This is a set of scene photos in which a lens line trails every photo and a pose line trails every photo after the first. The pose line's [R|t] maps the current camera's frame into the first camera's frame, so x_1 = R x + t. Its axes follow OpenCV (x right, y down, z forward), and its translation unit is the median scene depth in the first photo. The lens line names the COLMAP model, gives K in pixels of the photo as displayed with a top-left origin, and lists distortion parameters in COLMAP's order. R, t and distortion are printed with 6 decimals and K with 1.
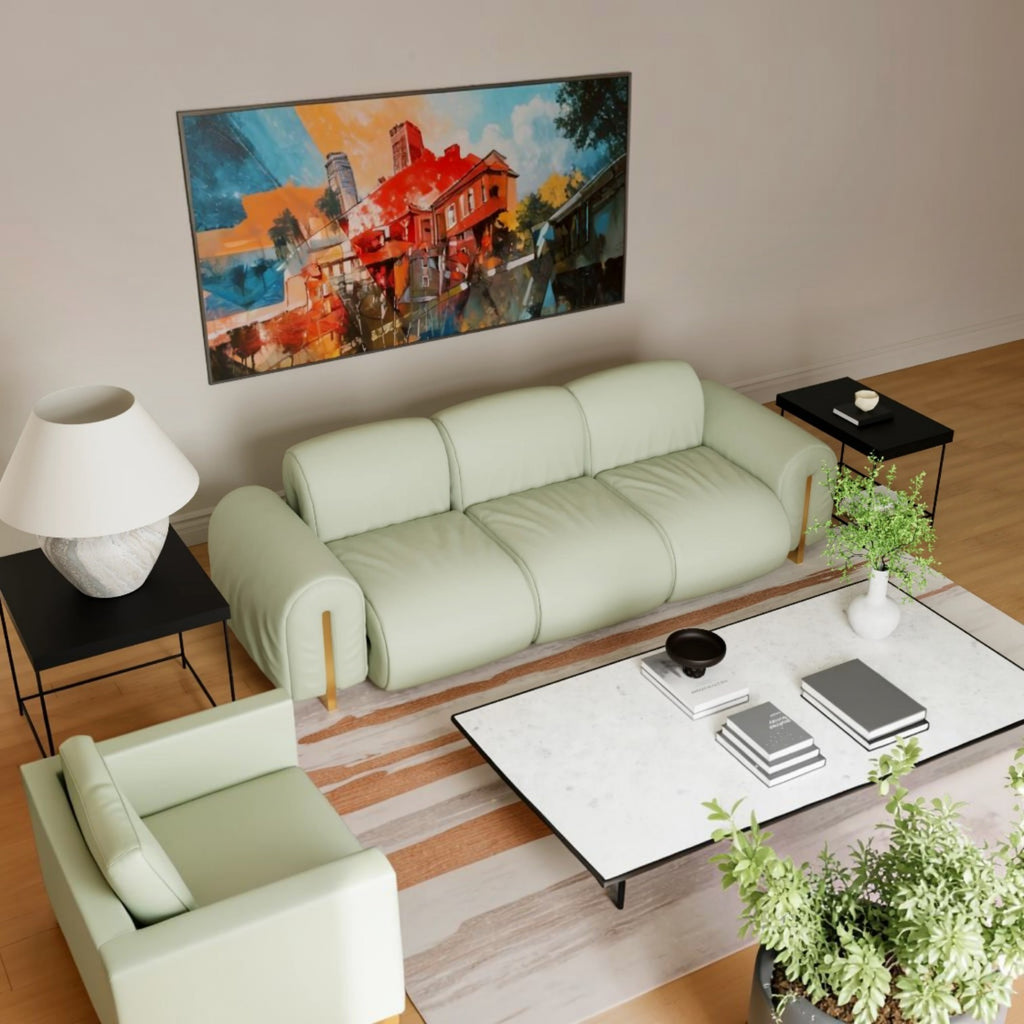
lens RADIAL K [[1409.4, 0, 512.0], [0, 1409.4, 512.0], [0, 0, 1]] dist [-0.015551, -0.026040]
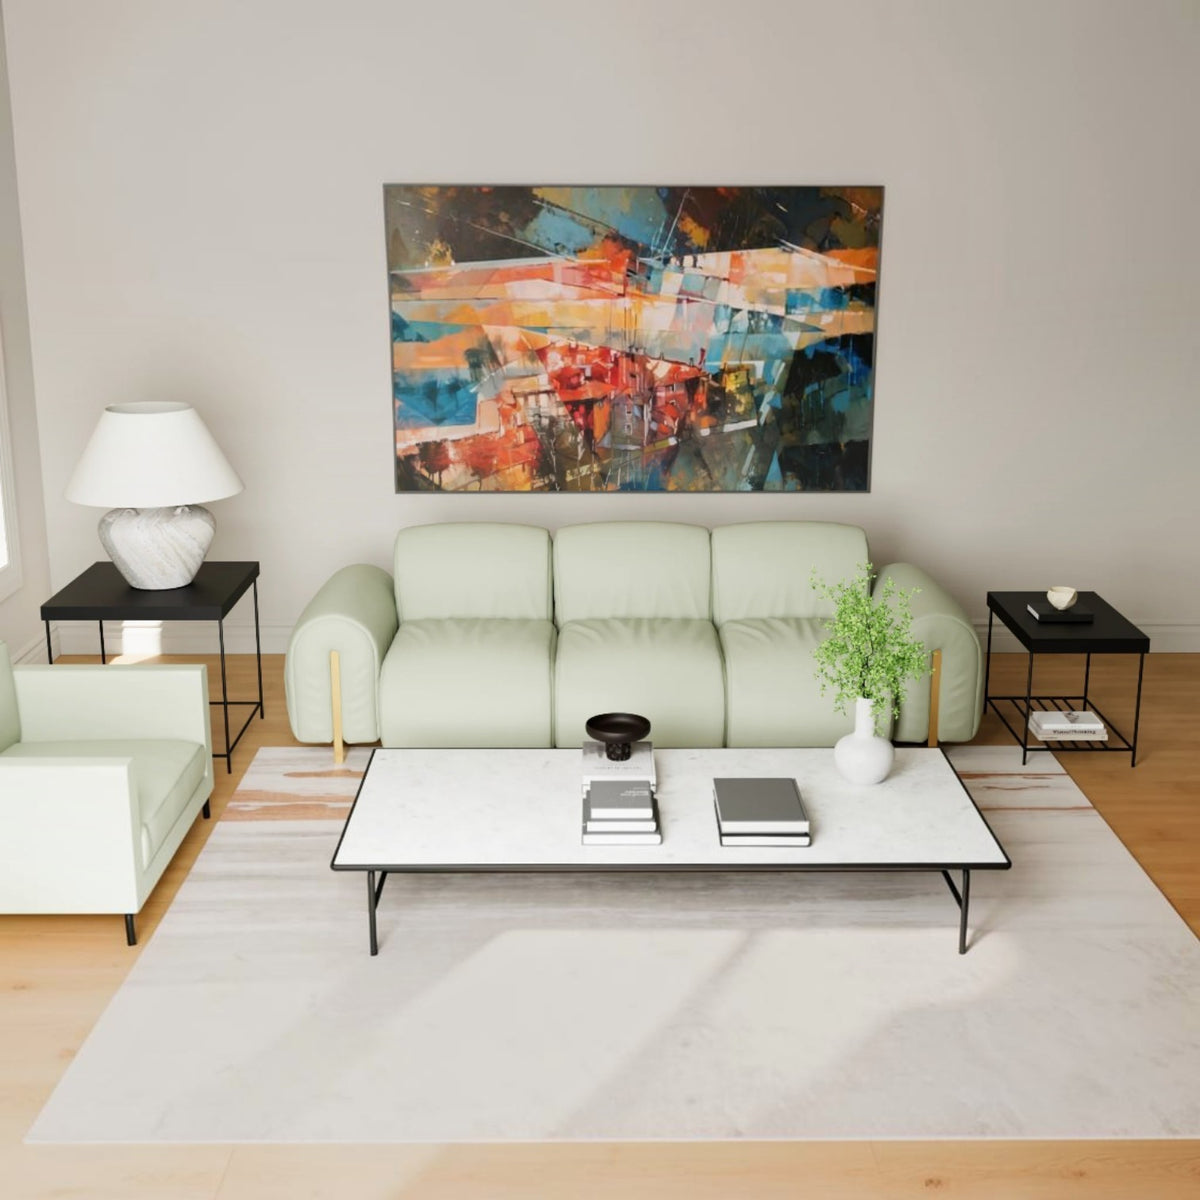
lens RADIAL K [[1651.7, 0, 600.0], [0, 1651.7, 600.0], [0, 0, 1]] dist [-0.015551, -0.026040]
pose [[0.876005, 0.124059, -0.466073, 0.480629], [-0.228682, 0.957659, -0.174908, 0.158891], [0.424640, 0.259803, 0.867285, 0.026171]]
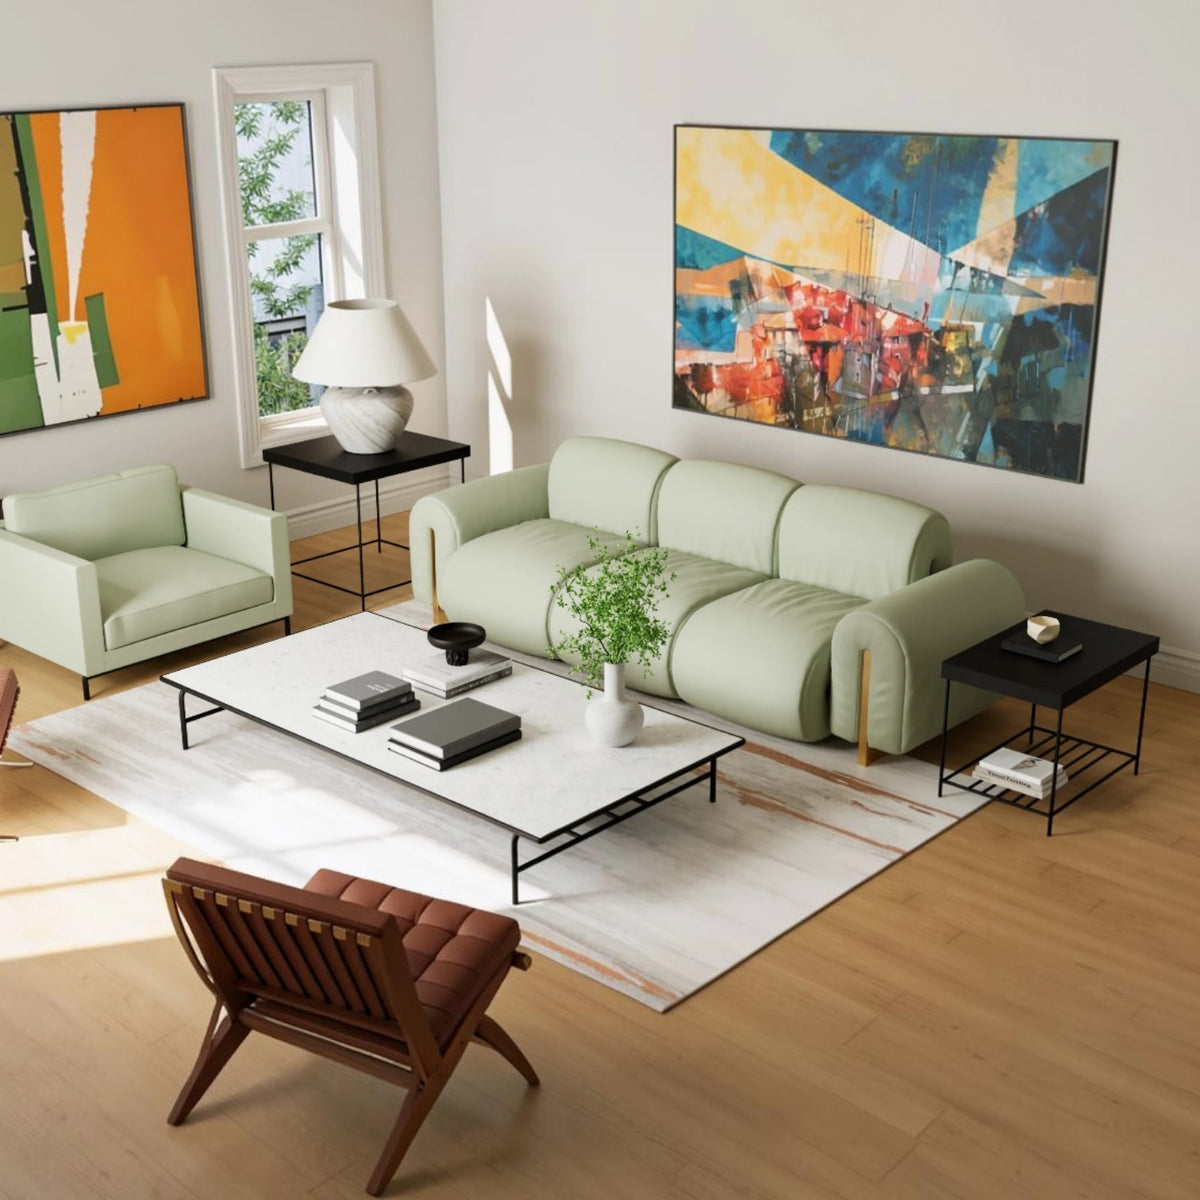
lens RADIAL K [[1651.7, 0, 600.0], [0, 1651.7, 600.0], [0, 0, 1]] dist [-0.015551, -0.026040]
pose [[0.320303, 0.306483, -0.896367, 0.960696], [-0.448902, 0.882342, 0.141279, -0.111417], [0.834202, 0.357129, 0.420197, 0.440453]]
